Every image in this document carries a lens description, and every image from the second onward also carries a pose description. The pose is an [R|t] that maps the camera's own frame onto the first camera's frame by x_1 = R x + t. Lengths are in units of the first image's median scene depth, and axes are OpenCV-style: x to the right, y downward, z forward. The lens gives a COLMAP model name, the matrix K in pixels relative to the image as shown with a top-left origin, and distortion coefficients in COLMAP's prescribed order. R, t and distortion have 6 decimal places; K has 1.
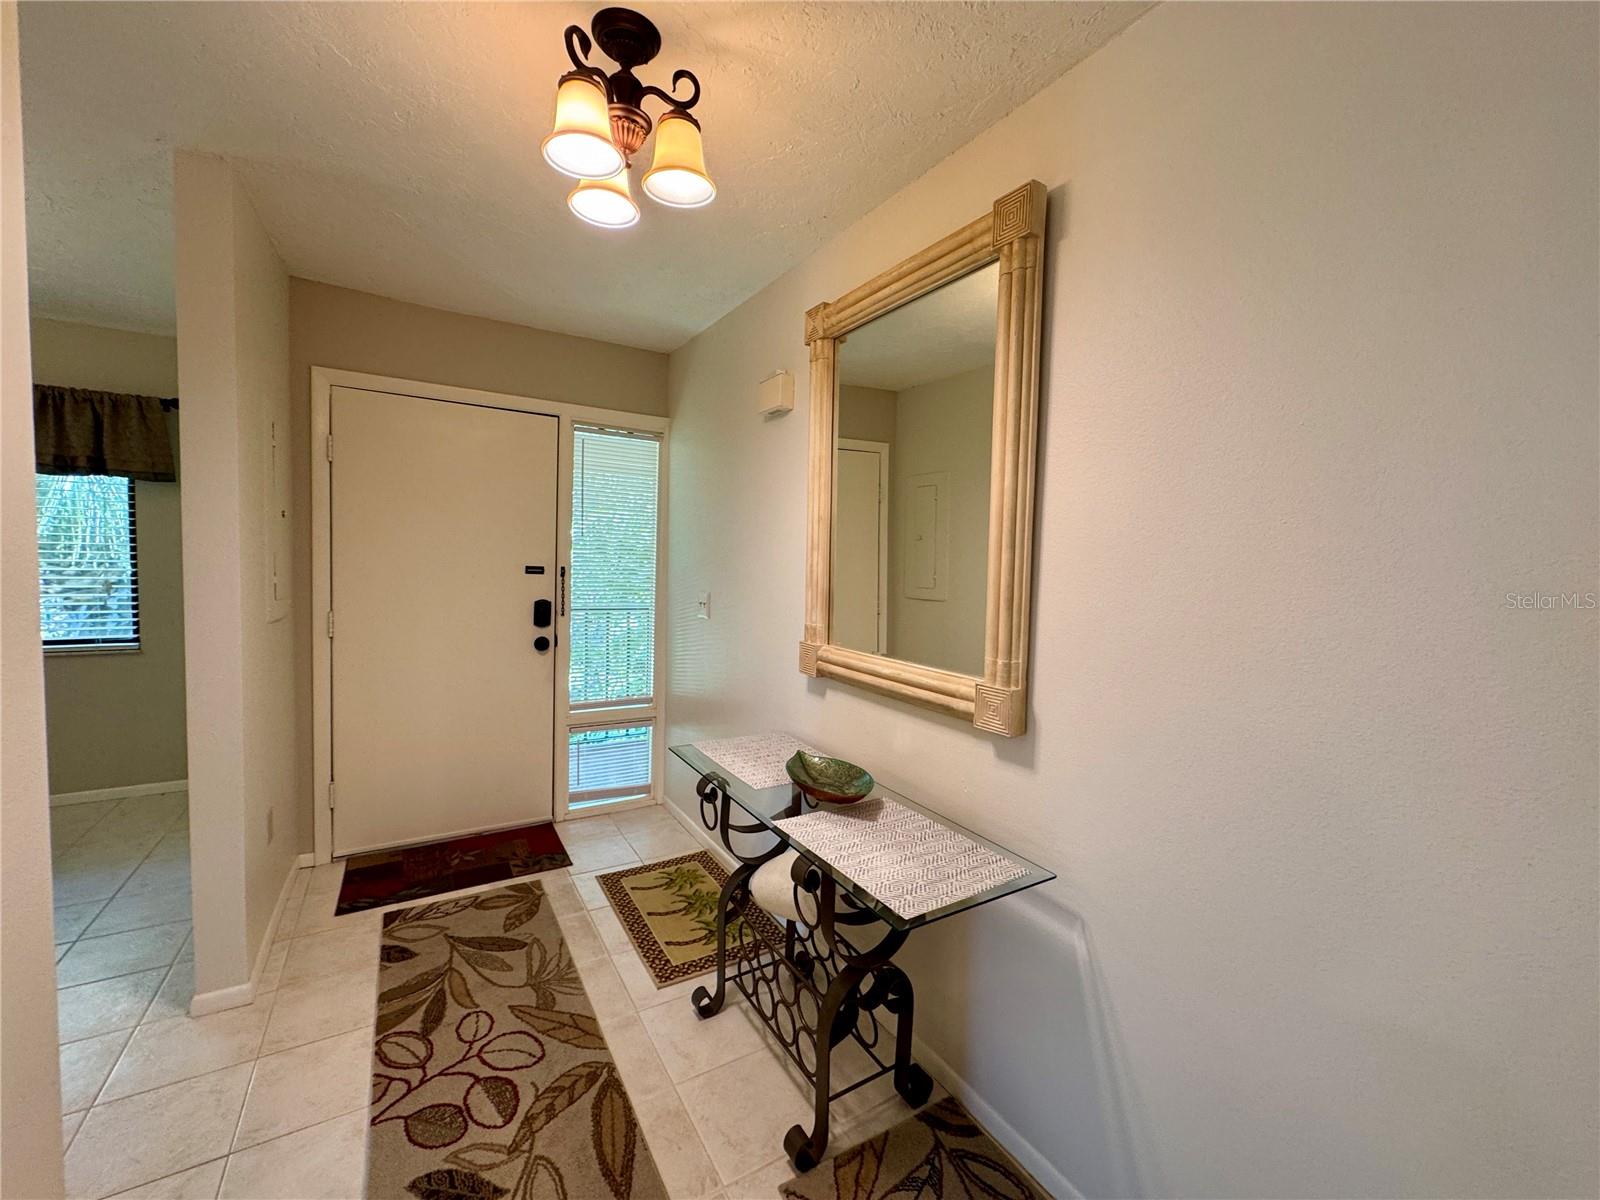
lens RADIAL K [[643.7, 0, 793.2], [0, 643.7, 597.7], [0, 0, 1]] dist [-0.000225, -0.000026]
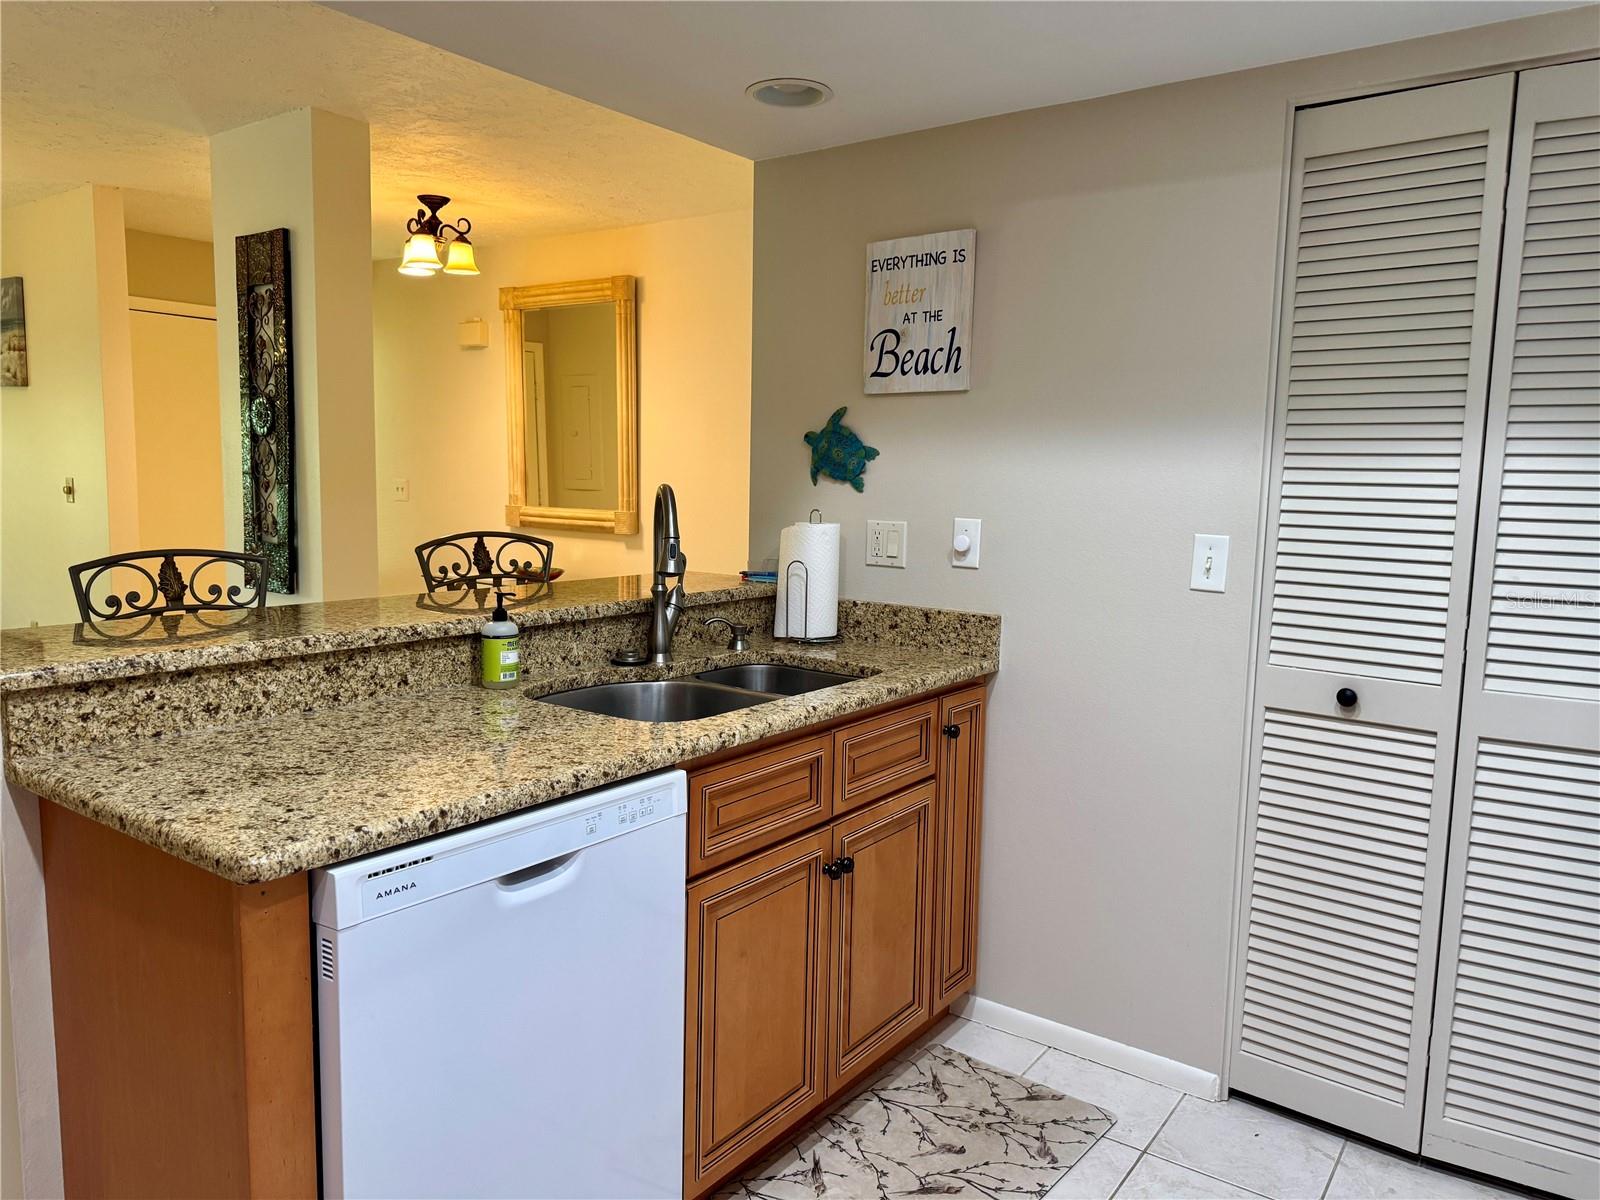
lens RADIAL K [[1120.3, 0, 806.3], [0, 1120.3, 604.1], [0, 0, 1]] dist [0.121743, -0.184806]
pose [[0.919853, -0.053205, 0.388638, -0.561836], [0.027632, 0.997086, 0.071100, 0.188953], [-0.391289, -0.054662, 0.918643, -2.546259]]
